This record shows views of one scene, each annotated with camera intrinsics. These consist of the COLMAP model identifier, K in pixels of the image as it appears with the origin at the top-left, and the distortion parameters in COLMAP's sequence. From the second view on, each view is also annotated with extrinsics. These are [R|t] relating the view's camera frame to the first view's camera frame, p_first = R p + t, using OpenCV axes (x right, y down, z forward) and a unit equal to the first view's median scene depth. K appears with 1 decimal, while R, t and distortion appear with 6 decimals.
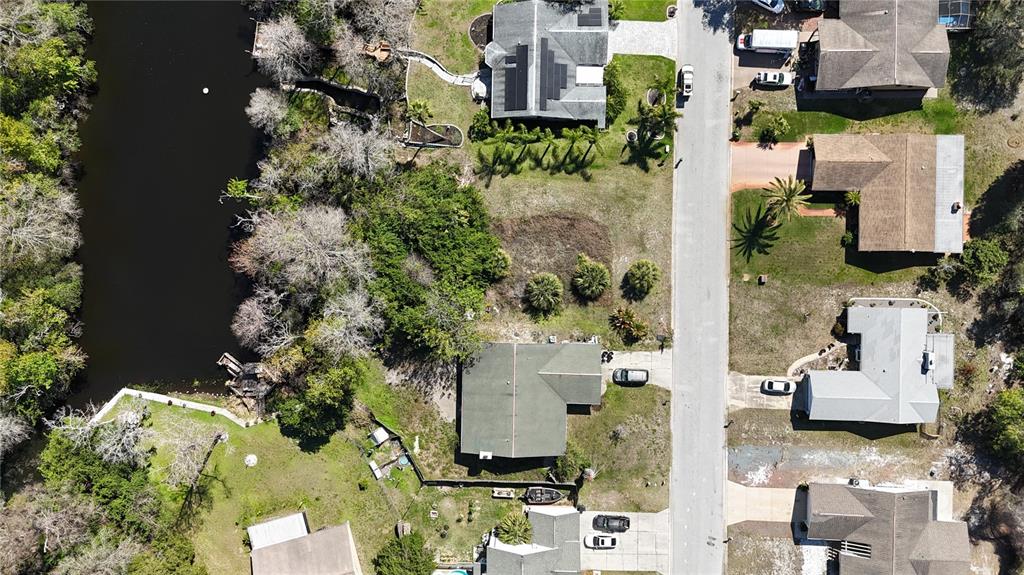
lens RADIAL K [[780.3, 0, 512.0], [0, 780.3, 287.5], [0, 0, 1]] dist [0.059794, -0.038913]
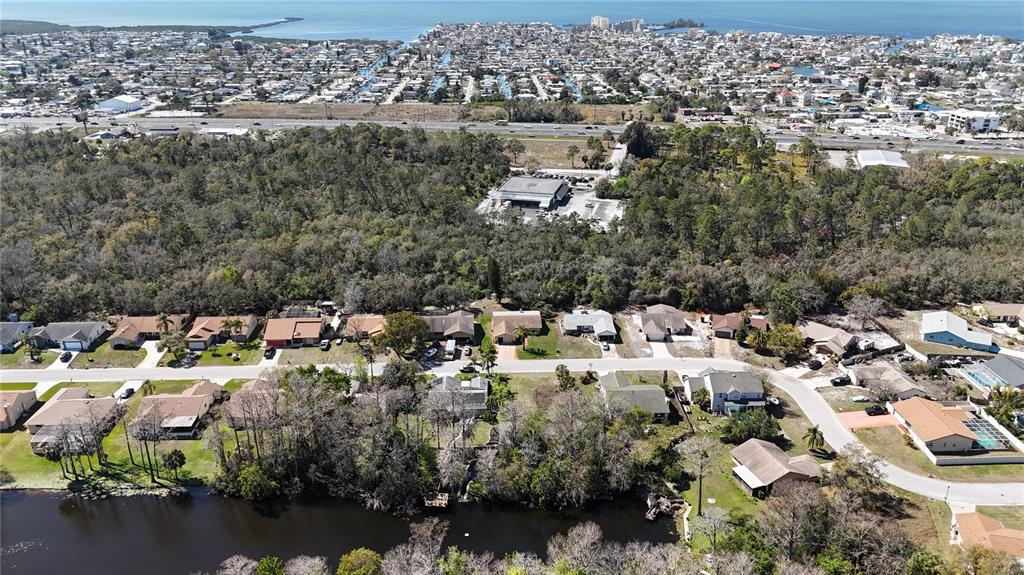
lens RADIAL K [[746.7, 0, 512.8], [0, 746.7, 290.0], [0, 0, 1]] dist [0.070036, -0.059308]
pose [[-0.049049, -0.352696, 0.934452, -1.563363], [0.998796, -0.016941, 0.046032, -0.229727], [-0.000405, 0.935585, 0.353102, 0.105027]]
